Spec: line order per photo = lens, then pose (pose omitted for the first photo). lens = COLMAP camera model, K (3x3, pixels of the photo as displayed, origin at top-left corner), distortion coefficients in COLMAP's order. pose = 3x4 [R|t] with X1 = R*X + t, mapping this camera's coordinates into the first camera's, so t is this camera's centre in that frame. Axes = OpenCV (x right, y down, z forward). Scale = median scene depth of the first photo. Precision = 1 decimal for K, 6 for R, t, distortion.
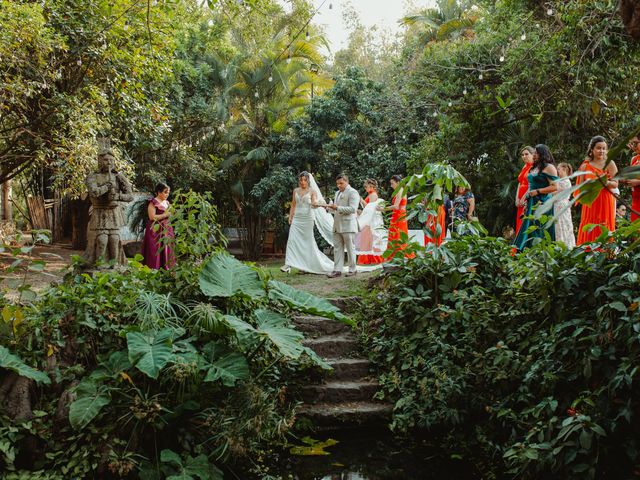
lens RADIAL K [[680.9, 0, 320.0], [0, 680.9, 240.0], [0, 0, 1]] dist [-0.067713, 0.107266]
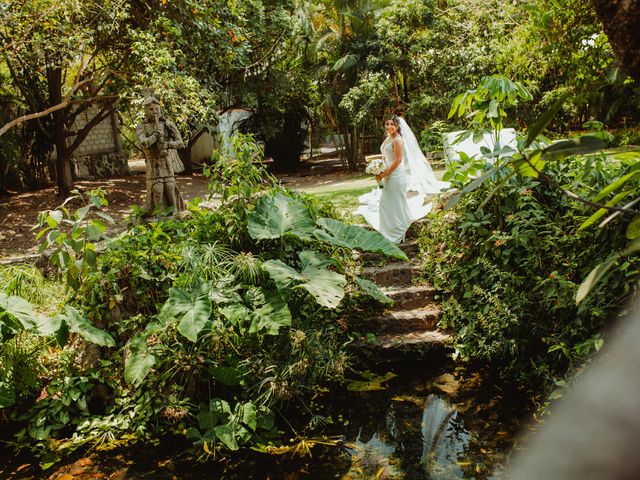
lens RADIAL K [[680.9, 0, 320.0], [0, 680.9, 240.0], [0, 0, 1]] dist [-0.067713, 0.107266]
pose [[0.981071, -0.063247, -0.183031, 0.100562], [0.089689, 0.986081, 0.140003, -0.044536], [0.171629, -0.153769, 0.973087, 0.030242]]
